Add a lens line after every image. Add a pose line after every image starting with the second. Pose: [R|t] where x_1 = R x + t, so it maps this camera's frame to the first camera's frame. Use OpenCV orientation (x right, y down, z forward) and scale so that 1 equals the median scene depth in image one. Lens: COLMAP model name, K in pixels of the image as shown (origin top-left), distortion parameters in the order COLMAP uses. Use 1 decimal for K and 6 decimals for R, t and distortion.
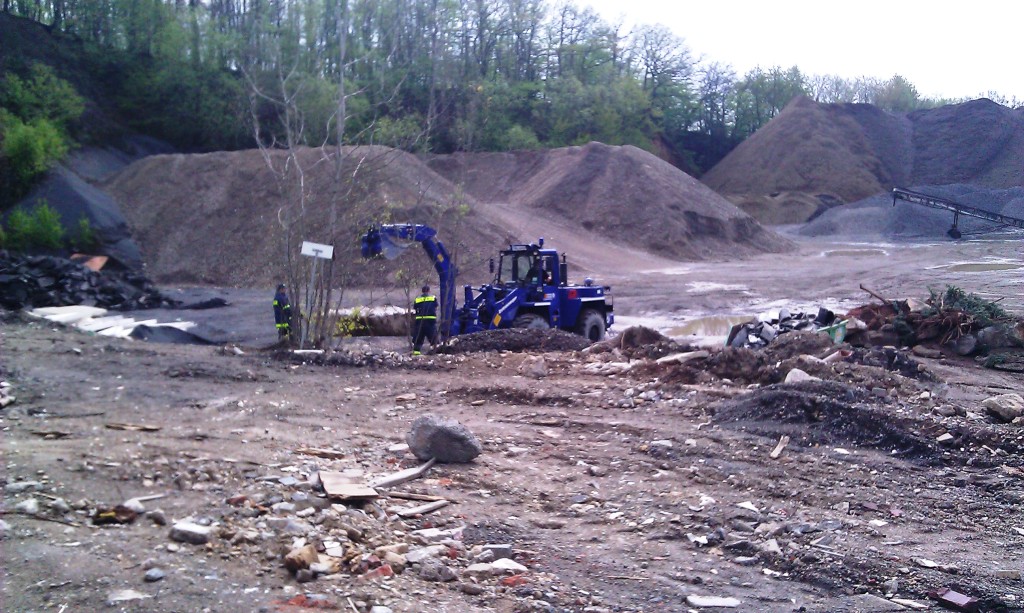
lens RADIAL K [[1039.4, 0, 518.9], [0, 1039.4, 306.4], [0, 0, 1]] dist [0.023963, 0.000000]
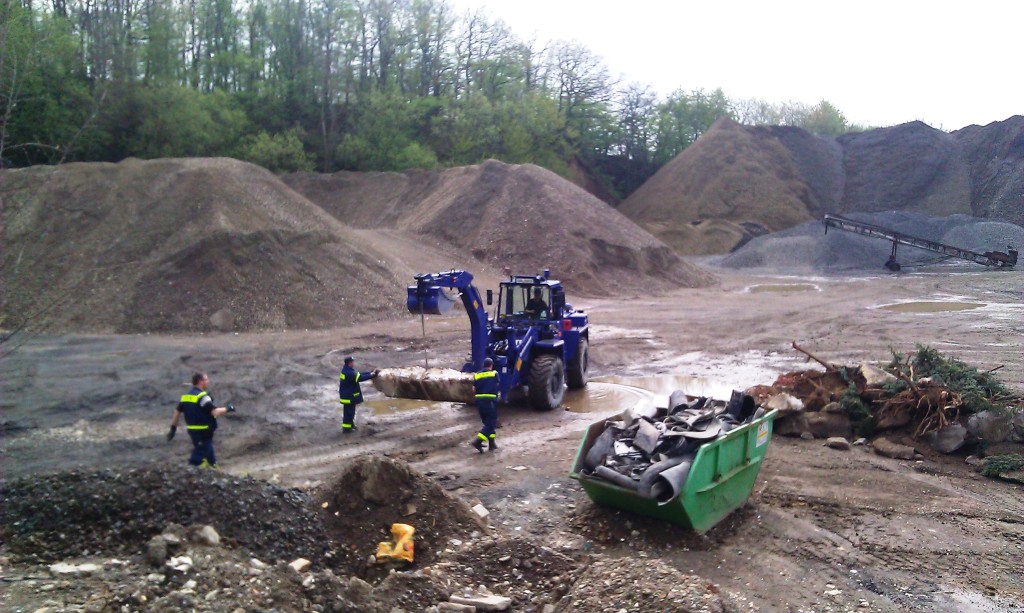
lens RADIAL K [[1039.4, 0, 516.1], [0, 1039.4, 307.1], [0, 0, 1]] dist [0.023963, 0.000000]
pose [[0.998106, 0.000958, 0.061518, 0.041970], [0.000685, 0.999644, -0.026687, -0.011089], [-0.061521, 0.026679, 0.997749, 0.133542]]
